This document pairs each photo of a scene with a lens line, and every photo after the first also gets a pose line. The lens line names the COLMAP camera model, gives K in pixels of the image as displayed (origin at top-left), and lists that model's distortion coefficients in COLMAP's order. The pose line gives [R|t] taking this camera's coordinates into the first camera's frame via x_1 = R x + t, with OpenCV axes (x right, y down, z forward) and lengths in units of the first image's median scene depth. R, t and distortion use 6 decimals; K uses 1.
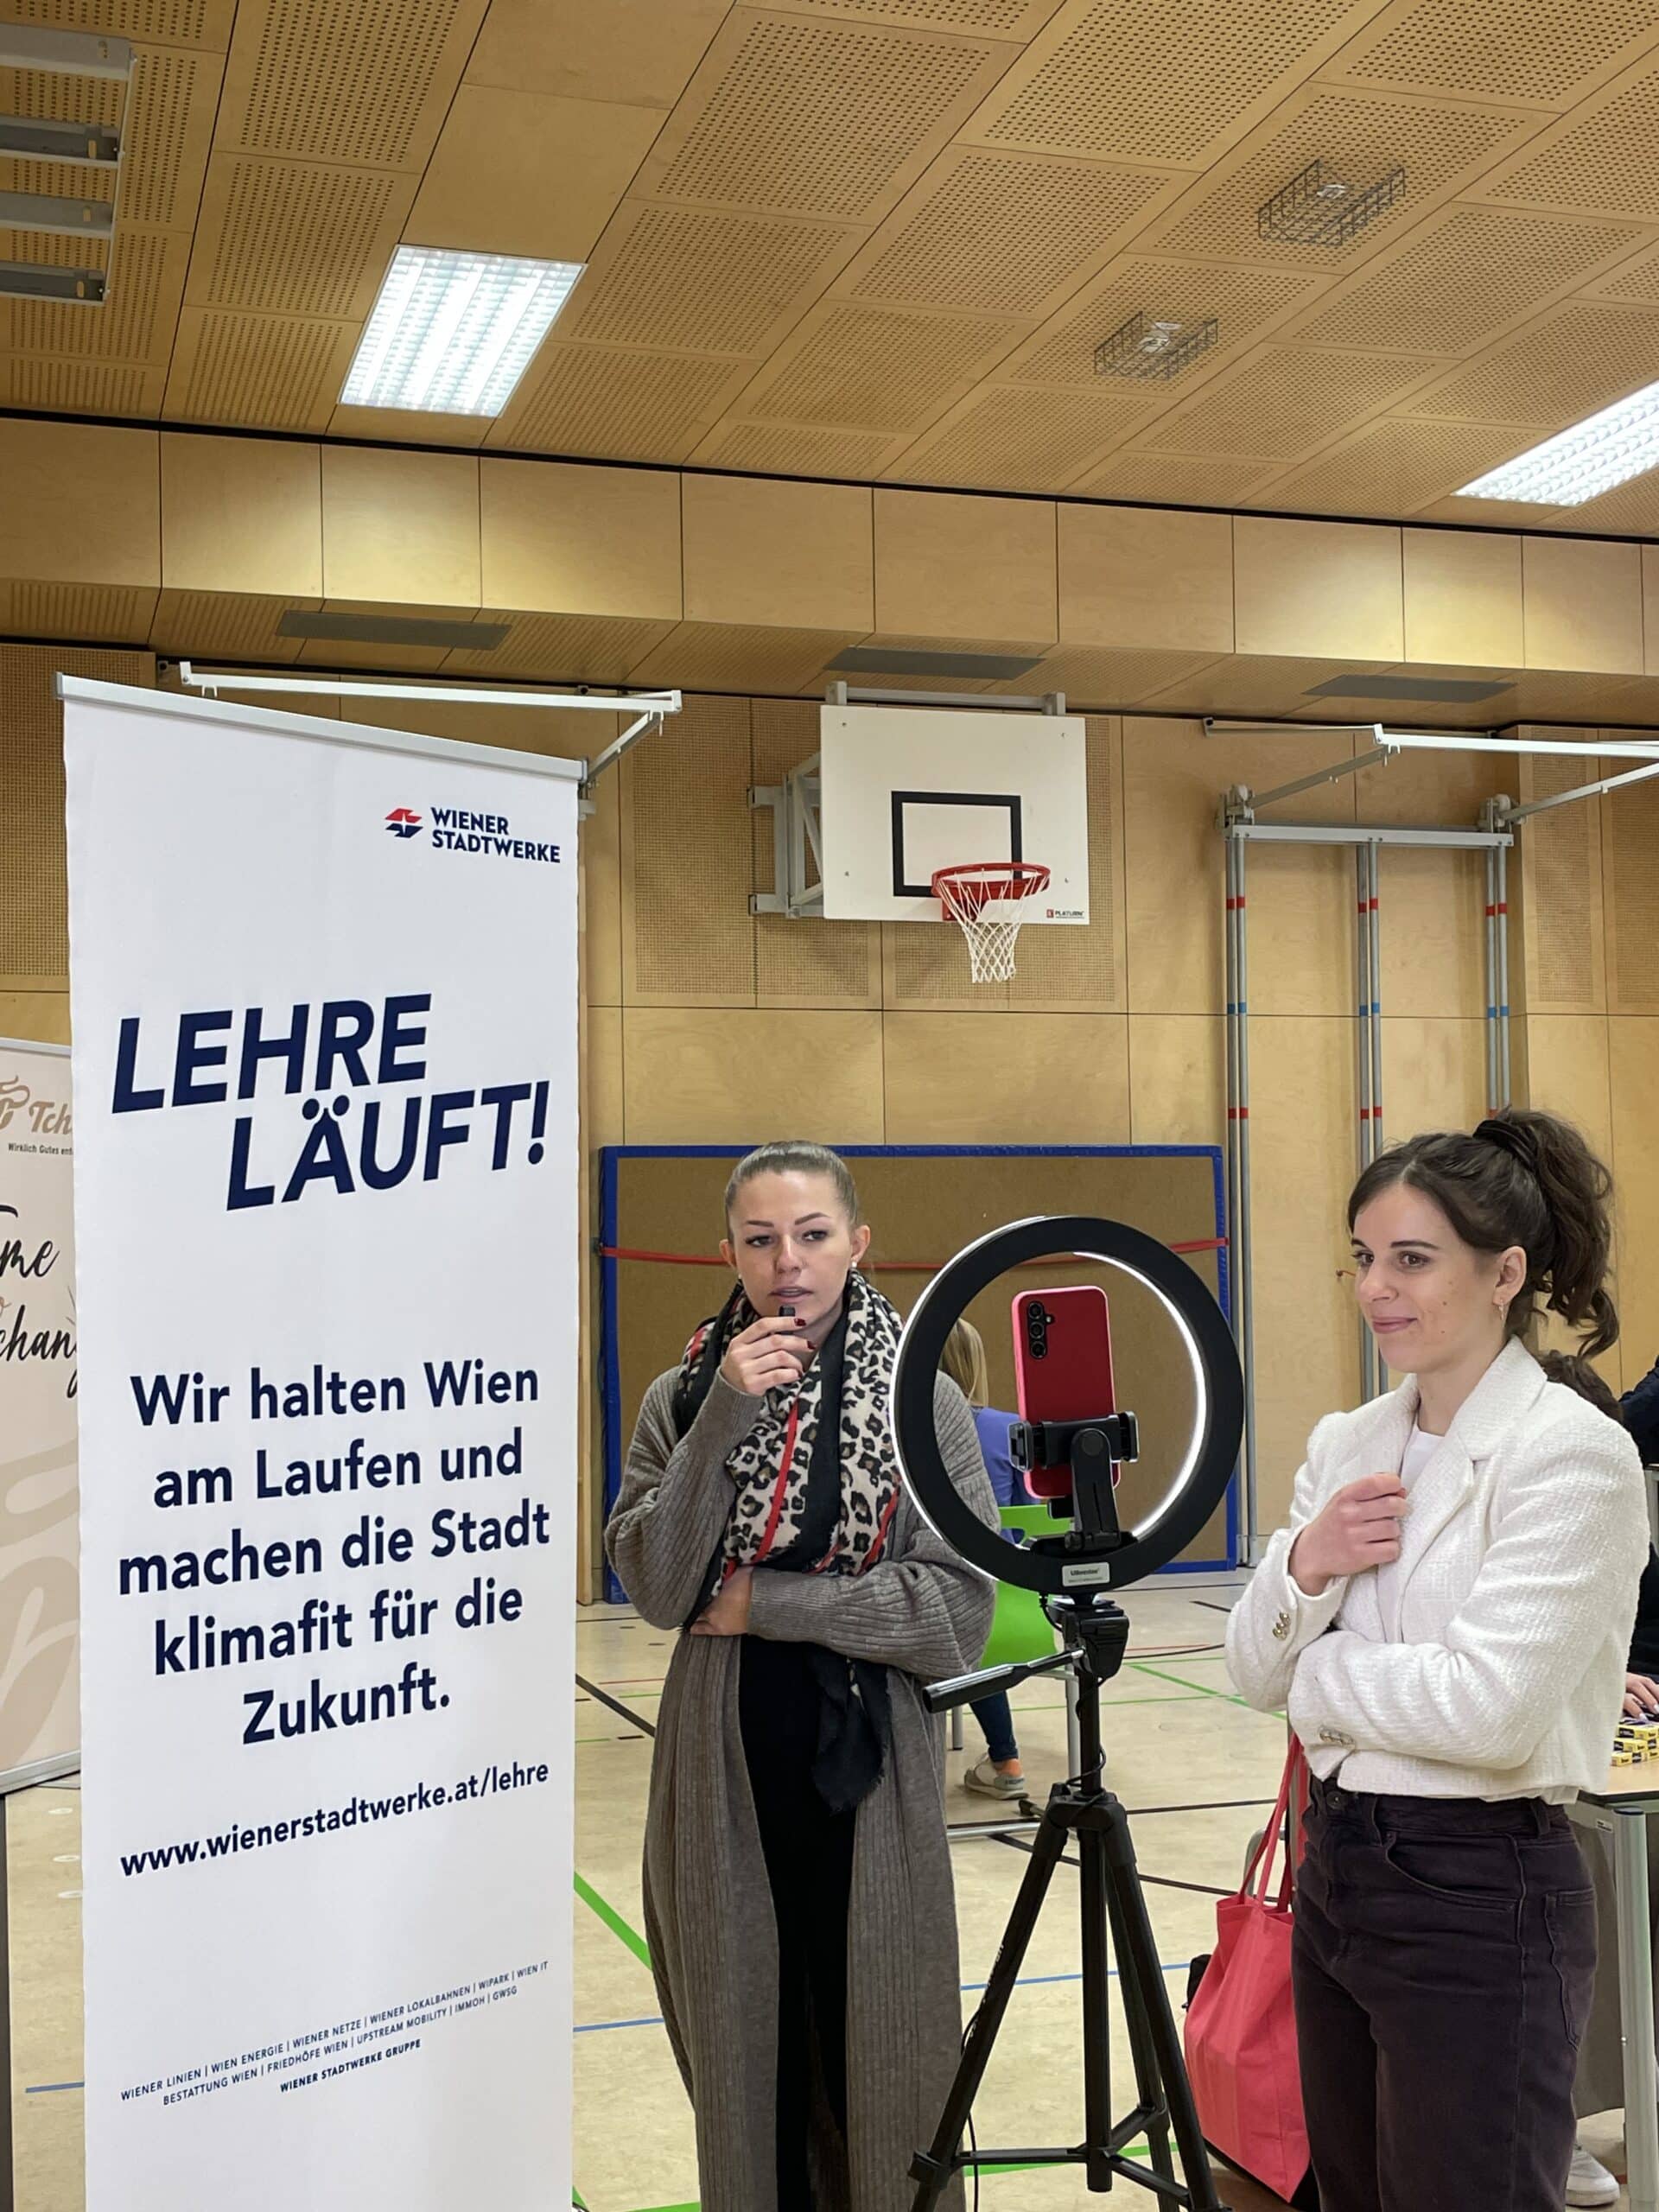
lens RADIAL K [[2568.8, 0, 833.6], [0, 2568.8, 1109.9], [0, 0, 1]] dist [0.080425, 0.000000]
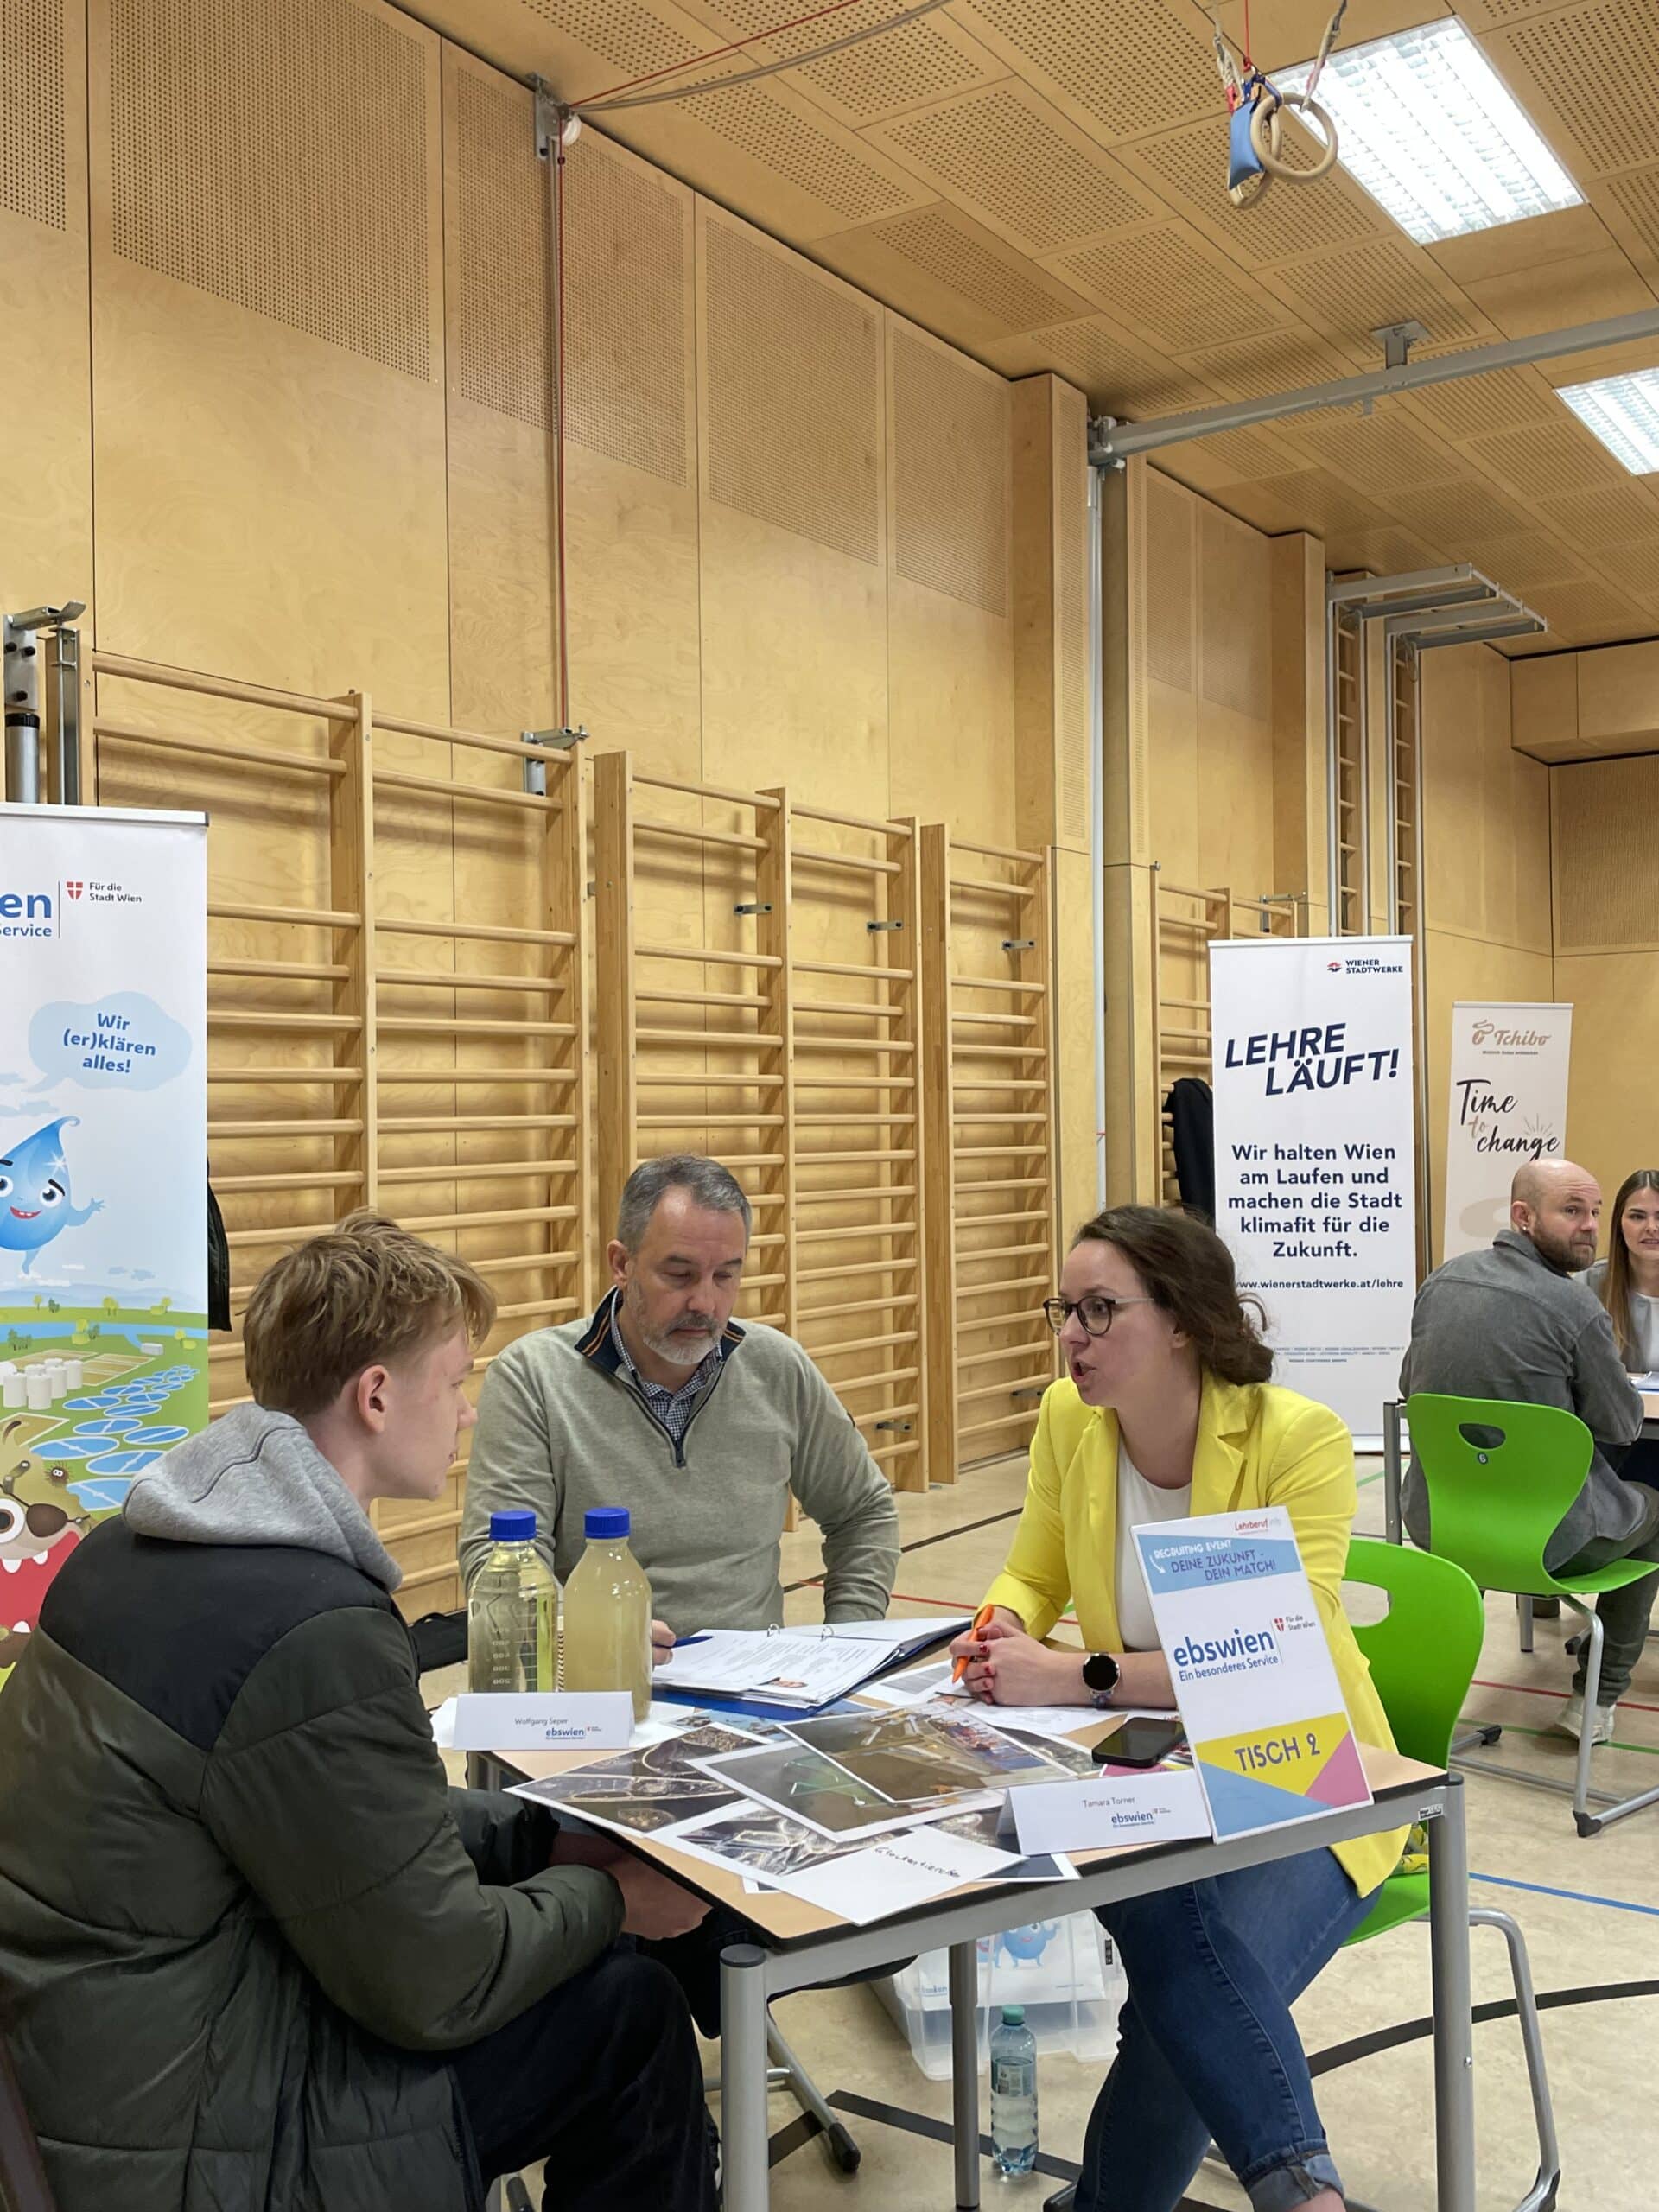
lens RADIAL K [[2083.3, 0, 829.0], [0, 2083.3, 1106.1], [0, 0, 1]] dist [-0.012701, 0.000000]
pose [[0.626007, 0.000128, -0.779818, 1.416254], [0.050232, 0.997917, 0.040488, -0.079627], [0.778198, -0.064517, 0.624696, -1.037606]]
